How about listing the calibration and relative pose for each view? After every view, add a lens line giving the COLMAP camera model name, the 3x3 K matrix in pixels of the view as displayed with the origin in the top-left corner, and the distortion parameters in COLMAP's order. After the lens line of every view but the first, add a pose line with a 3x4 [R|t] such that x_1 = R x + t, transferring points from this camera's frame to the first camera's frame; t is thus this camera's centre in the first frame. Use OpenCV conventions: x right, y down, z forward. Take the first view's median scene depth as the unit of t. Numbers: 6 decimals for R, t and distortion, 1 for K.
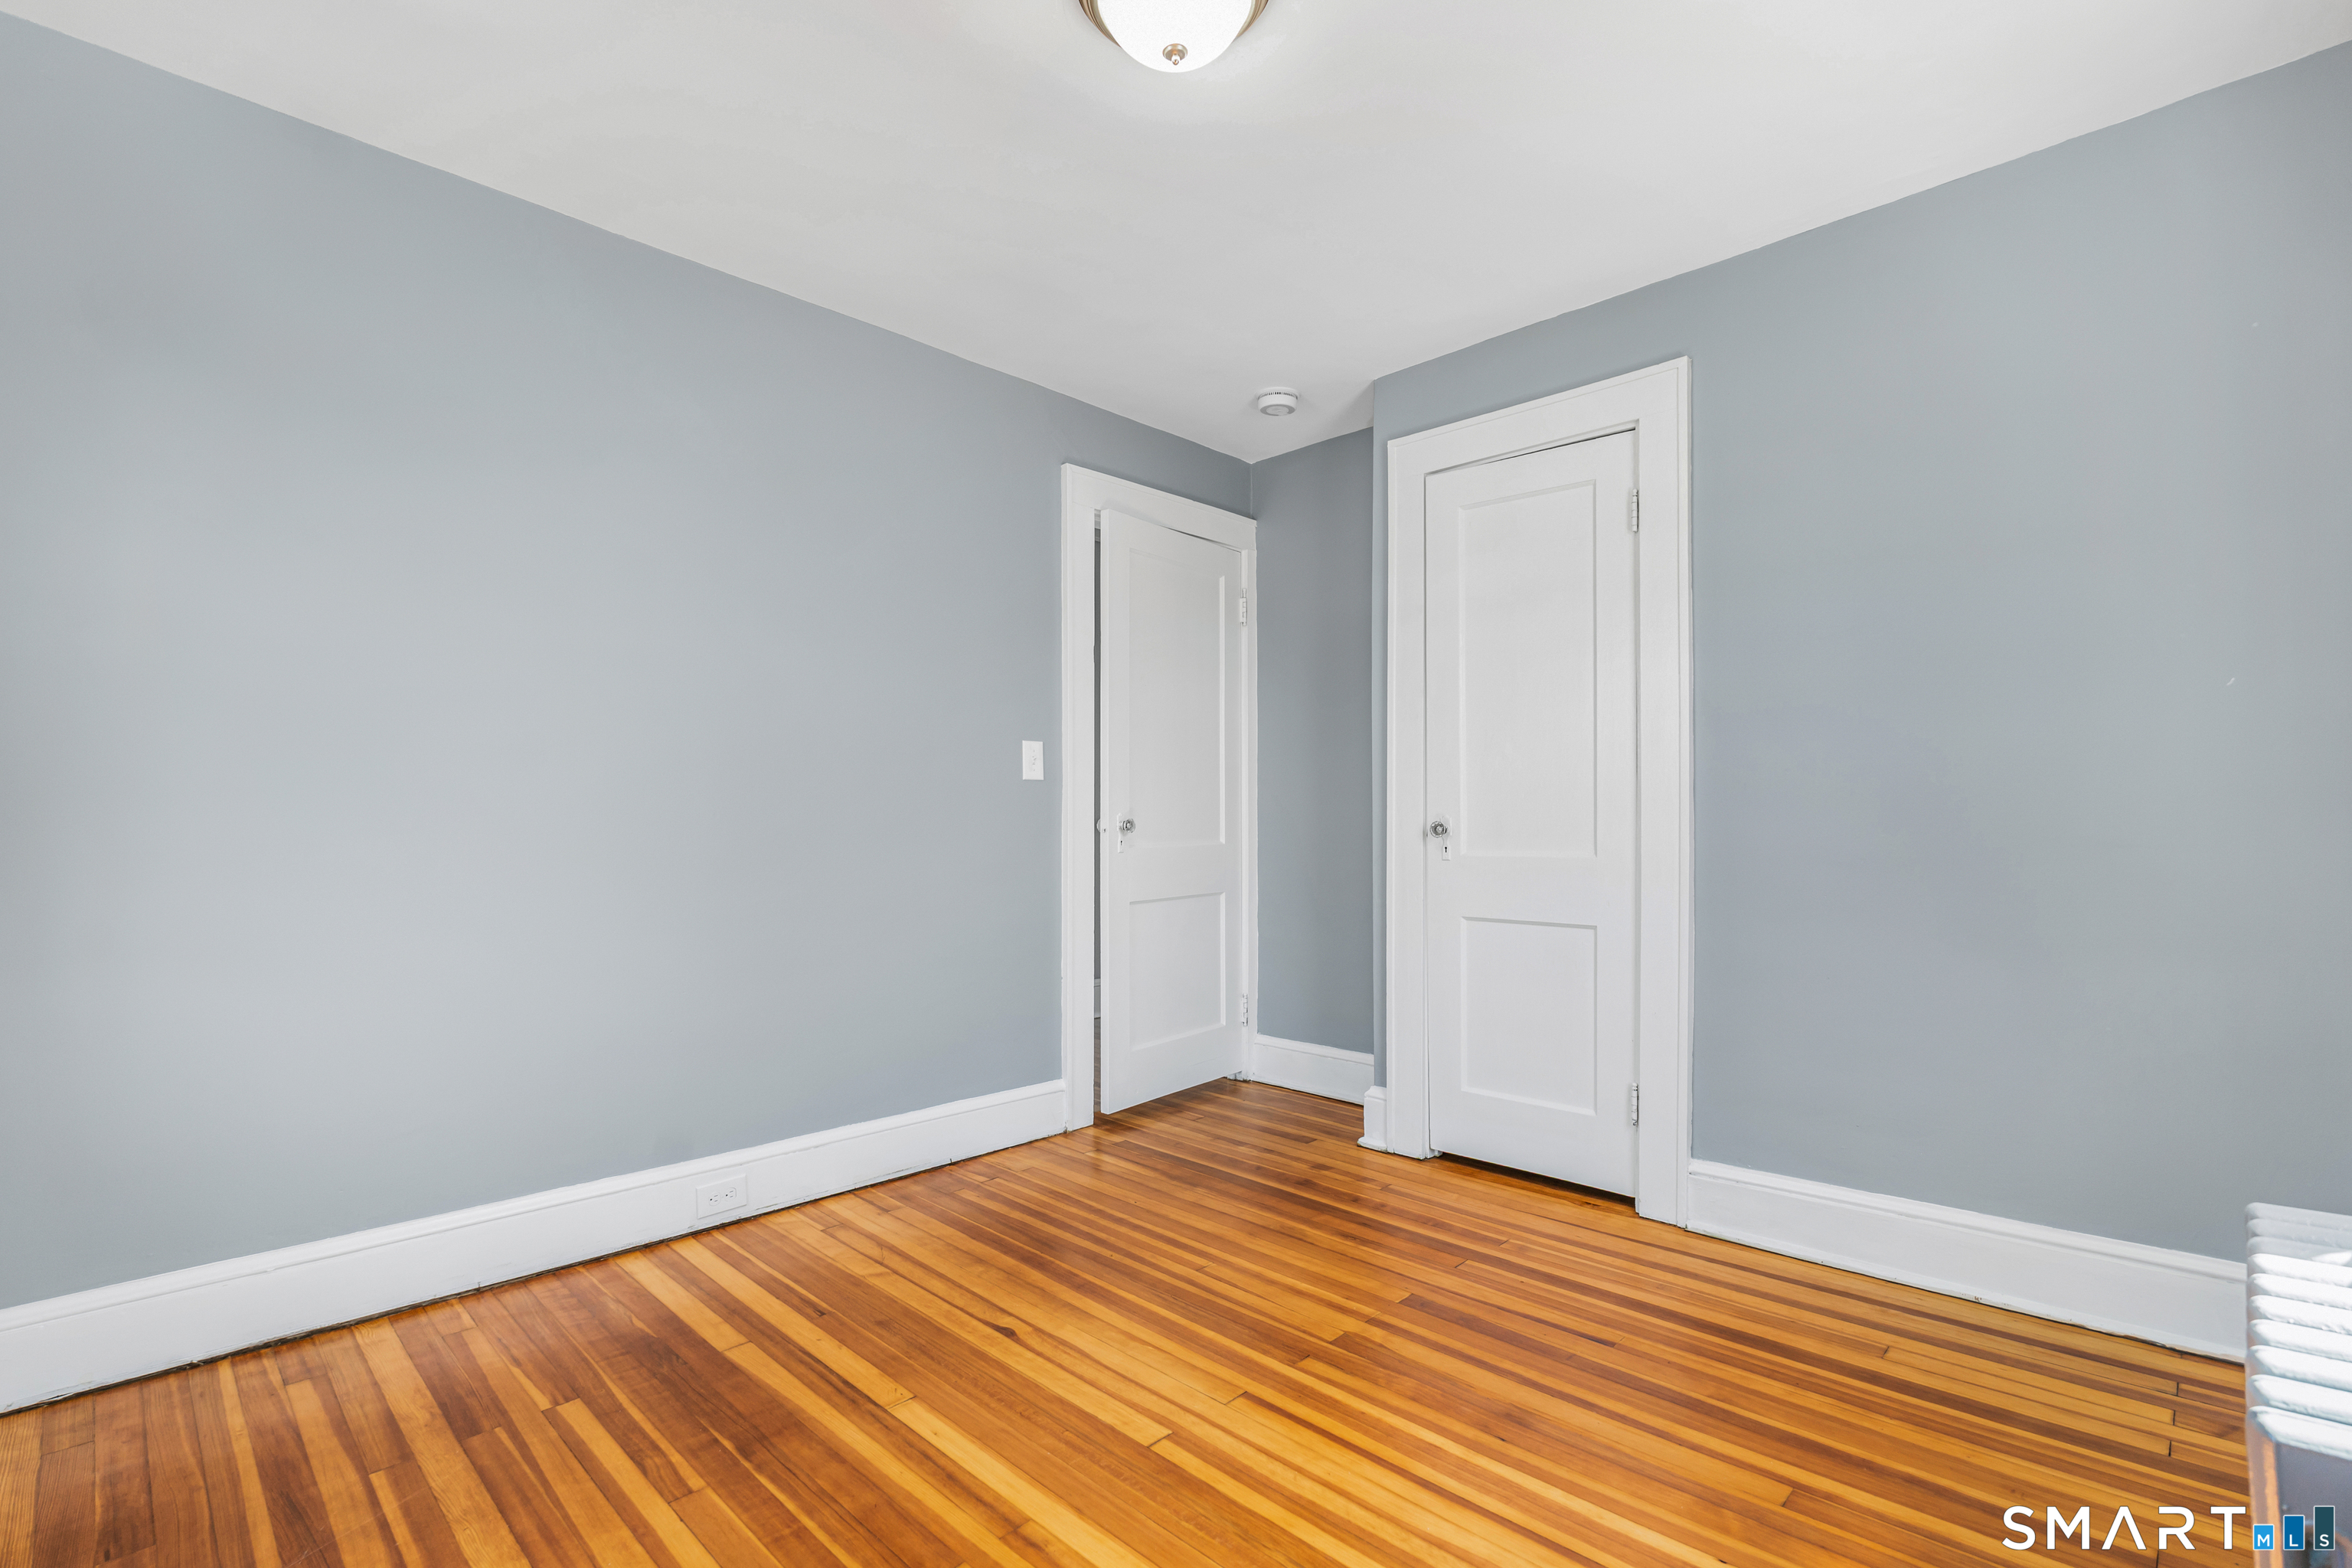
lens RADIAL K [[1058.8, 0, 1176.0], [0, 1058.8, 784.0], [0, 0, 1]] dist [-0.001788, -0.000250]
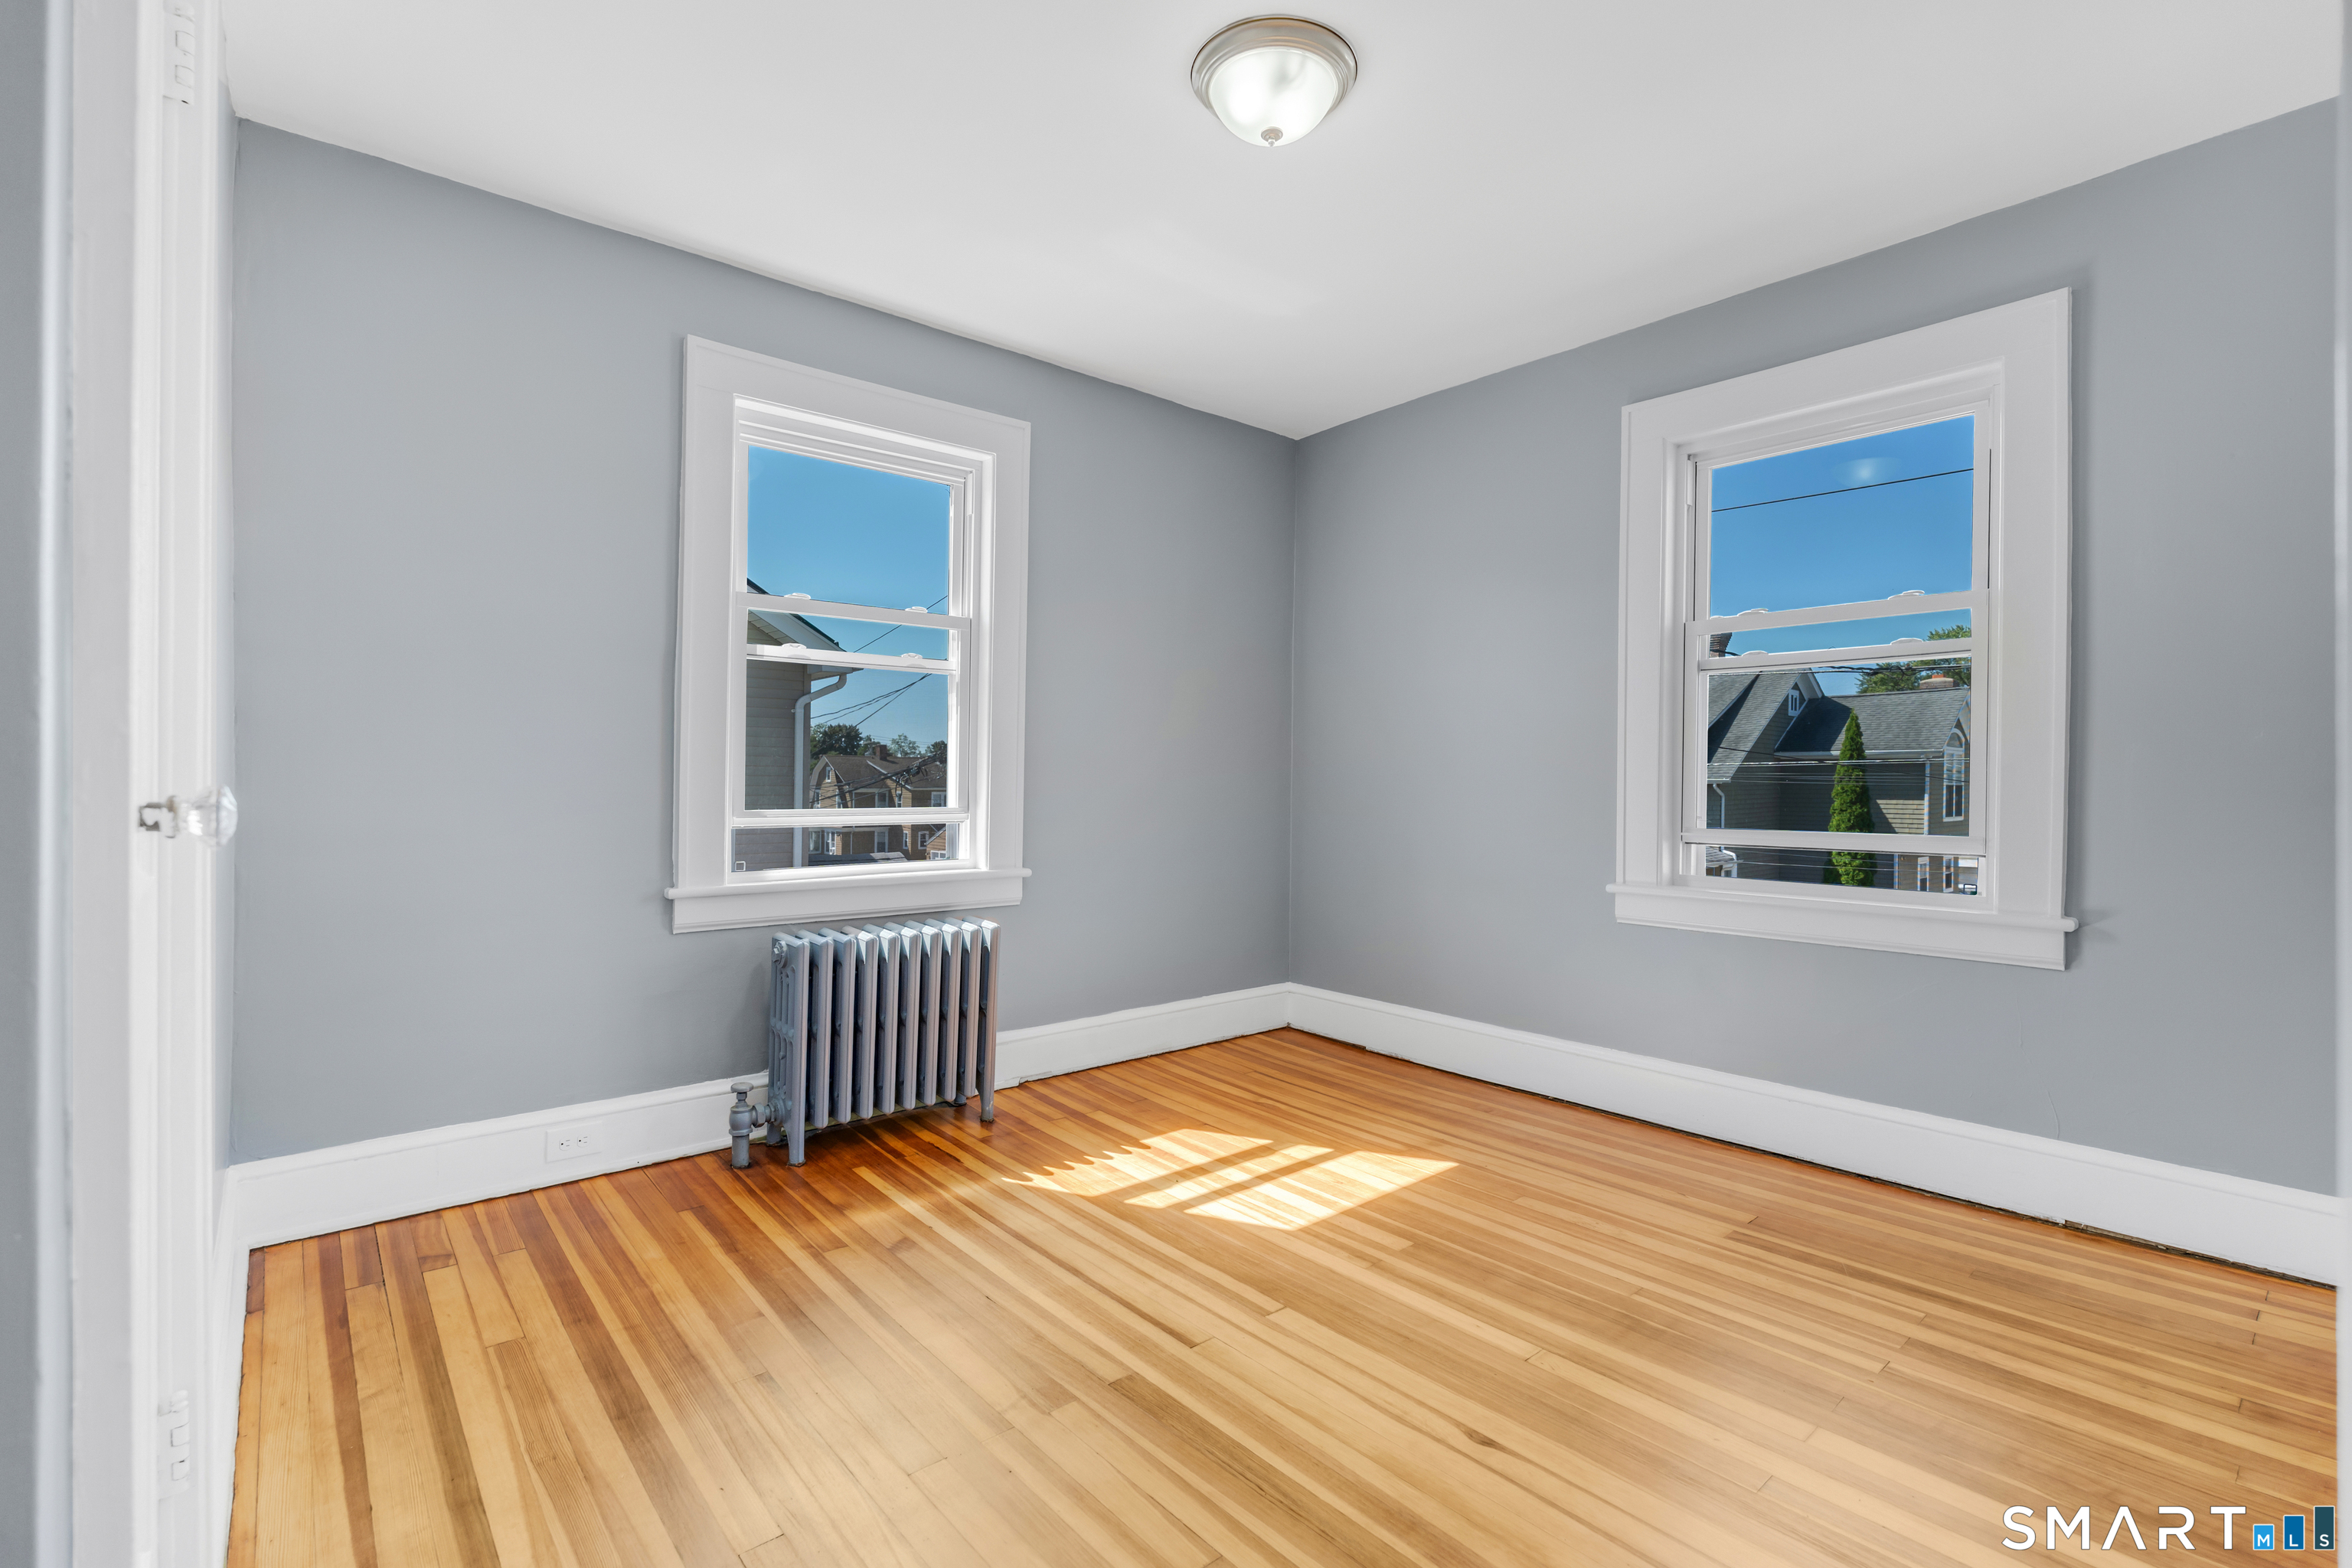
lens RADIAL K [[1058.8, 0, 1176.0], [0, 1058.8, 784.0], [0, 0, 1]] dist [-0.001788, -0.000250]
pose [[-0.995864, -0.000679, 0.090858, -0.010488], [-0.002539, 0.999790, -0.020356, 0.062931], [-0.090825, -0.020502, -0.995656, 2.107902]]
